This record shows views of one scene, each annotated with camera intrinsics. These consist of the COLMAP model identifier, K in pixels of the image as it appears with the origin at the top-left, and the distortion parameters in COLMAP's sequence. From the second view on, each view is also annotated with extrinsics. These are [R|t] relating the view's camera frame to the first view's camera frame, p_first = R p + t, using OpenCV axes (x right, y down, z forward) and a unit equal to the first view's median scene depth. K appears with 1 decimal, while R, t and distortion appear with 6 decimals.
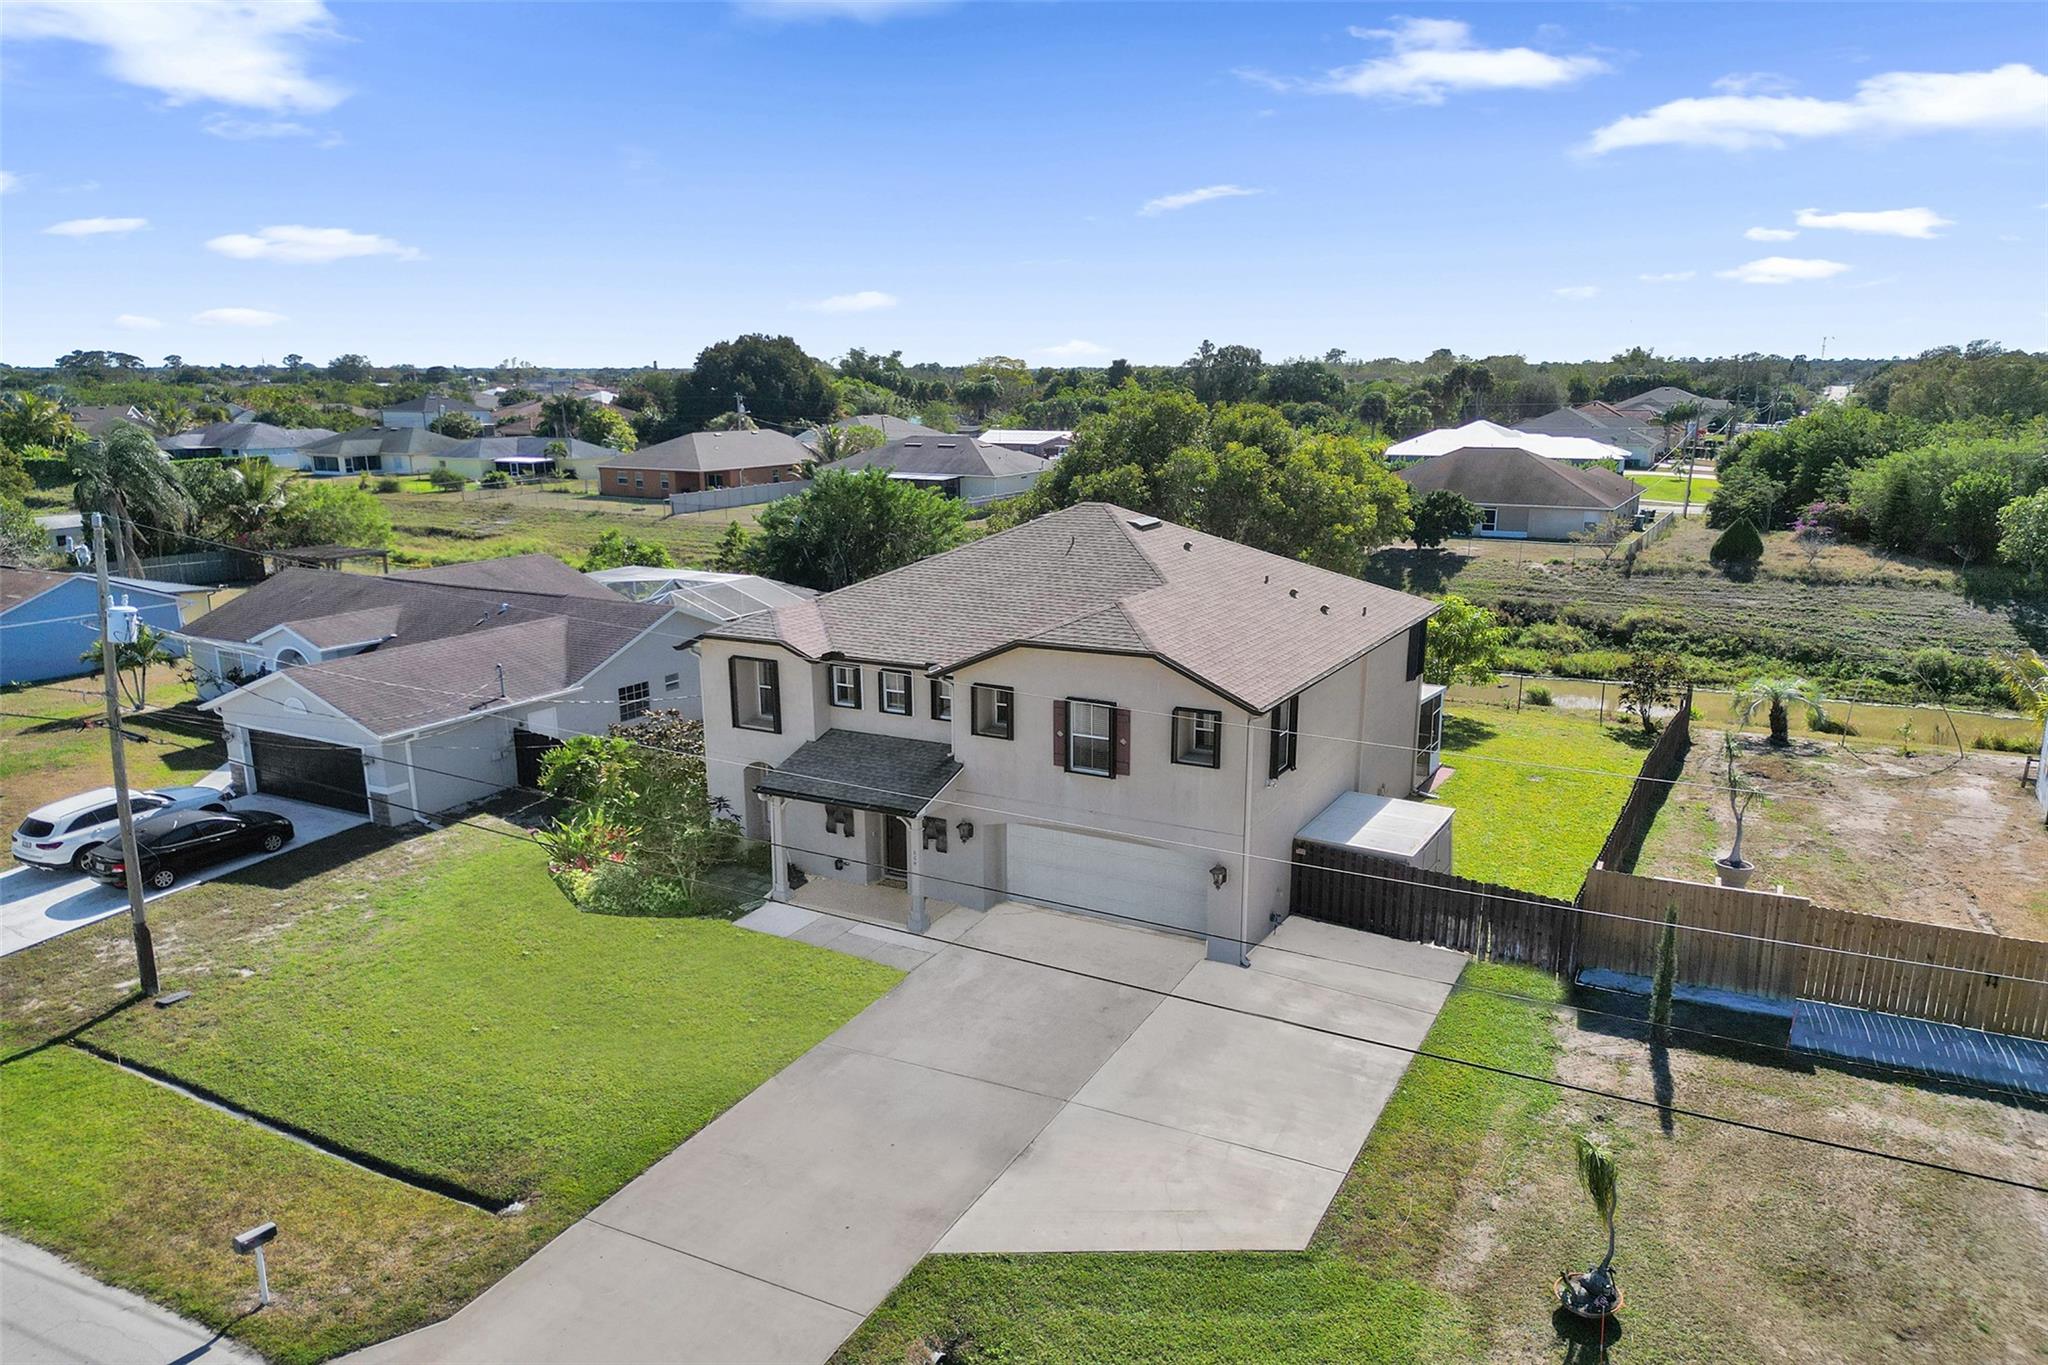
lens RADIAL K [[1446.7, 0, 1014.7], [0, 1446.7, 704.9], [0, 0, 1]] dist [0.067031, -0.061938]
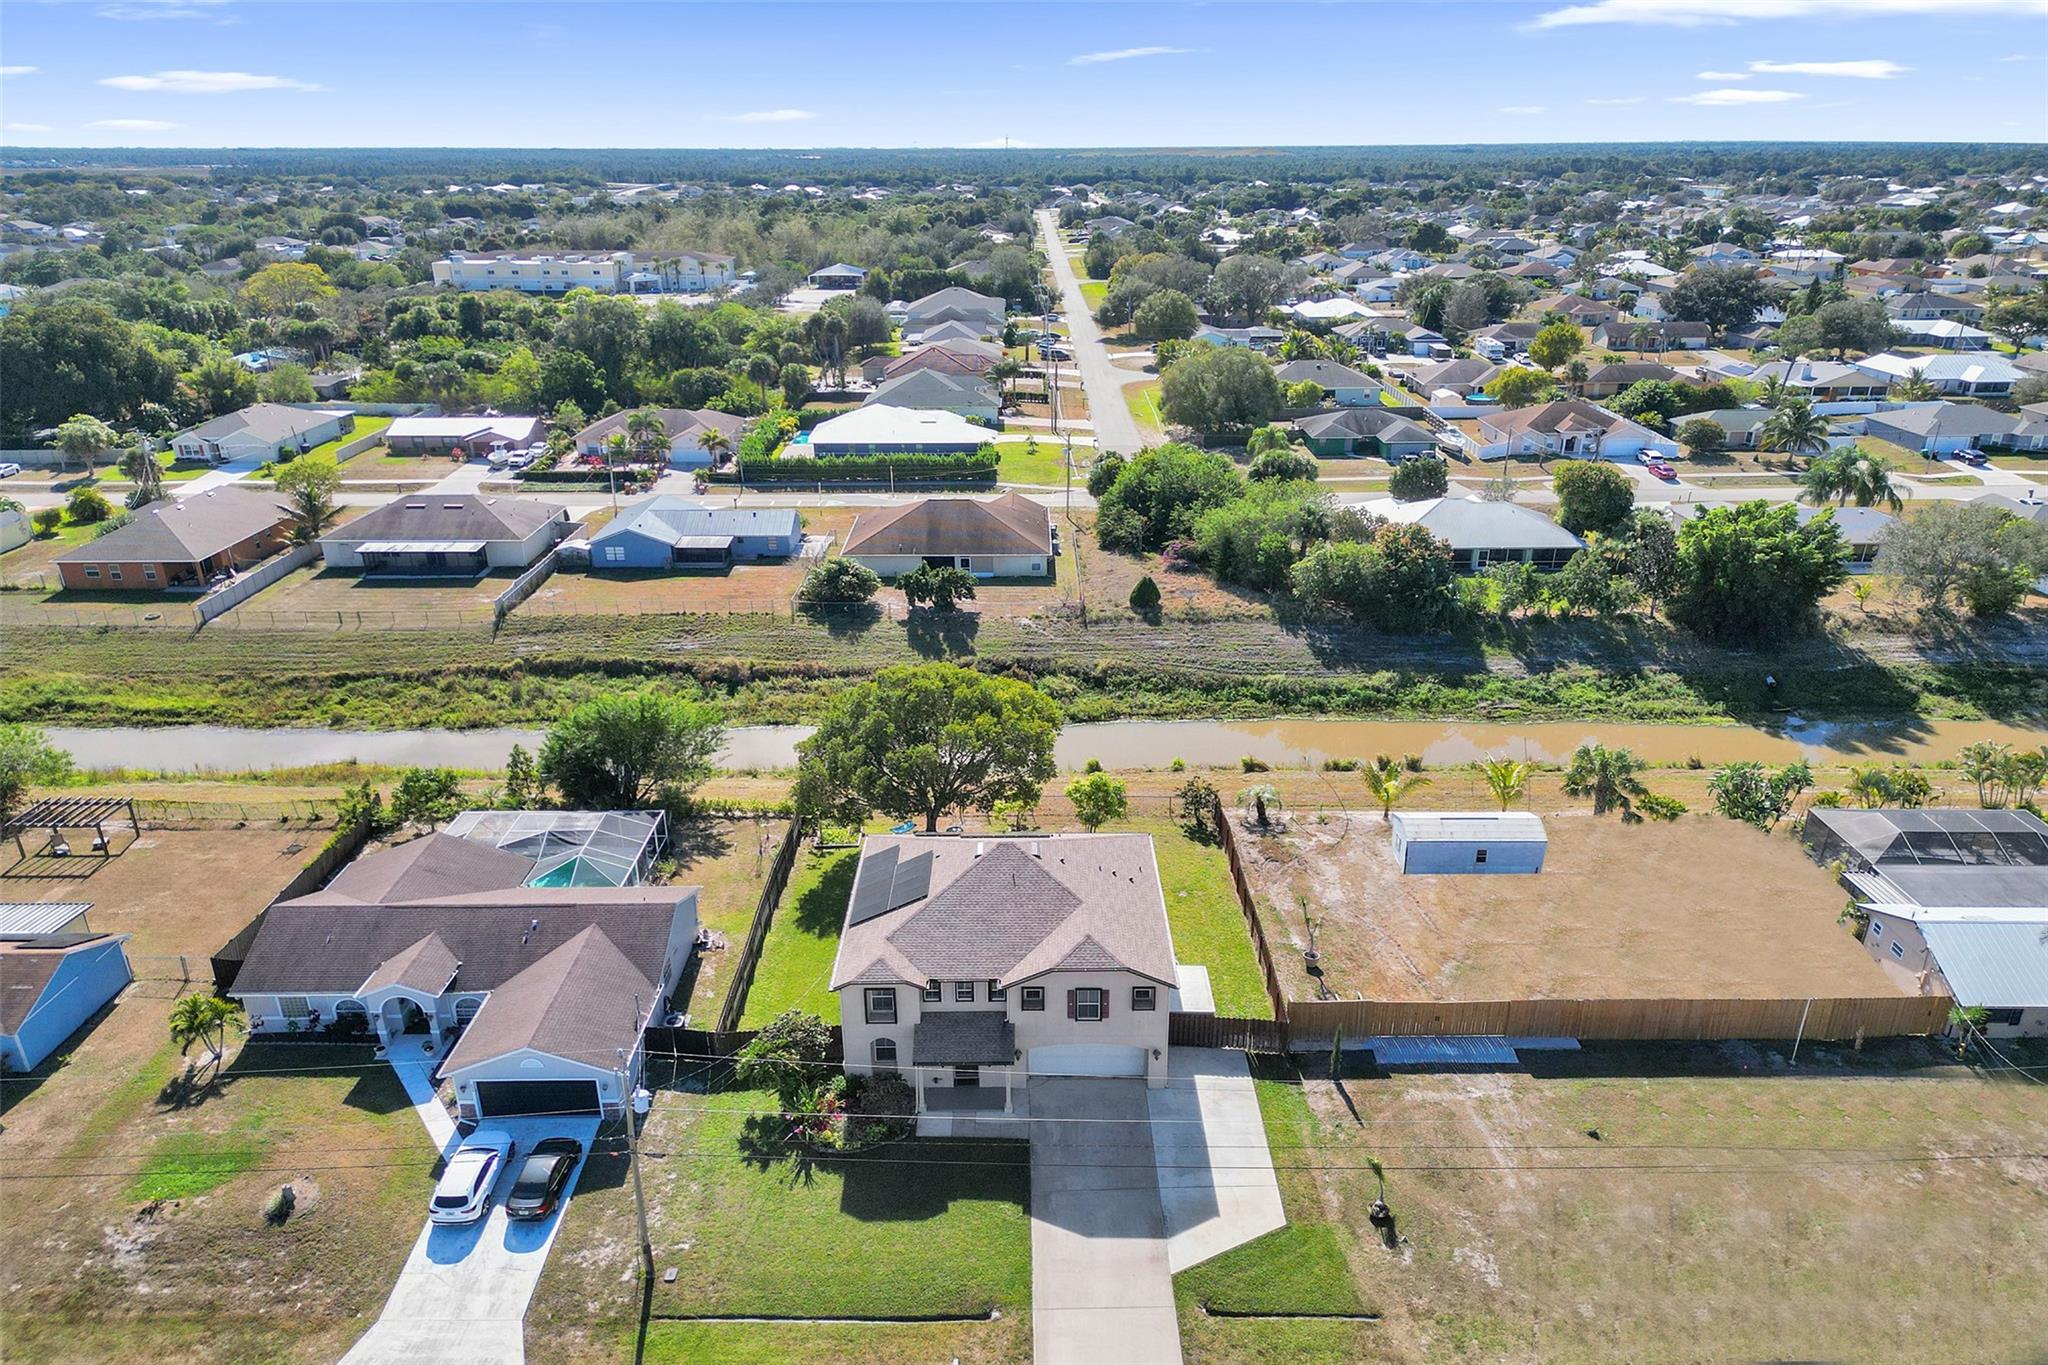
lens RADIAL K [[1446.7, 0, 1012.2], [0, 1446.7, 776.9], [0, 0, 1]] dist [0.067031, -0.061938]
pose [[0.875623, -0.201812, 0.438812, -0.805334], [0.116516, 0.969951, 0.213584, -0.678868], [-0.468730, -0.135890, 0.872826, -0.639007]]
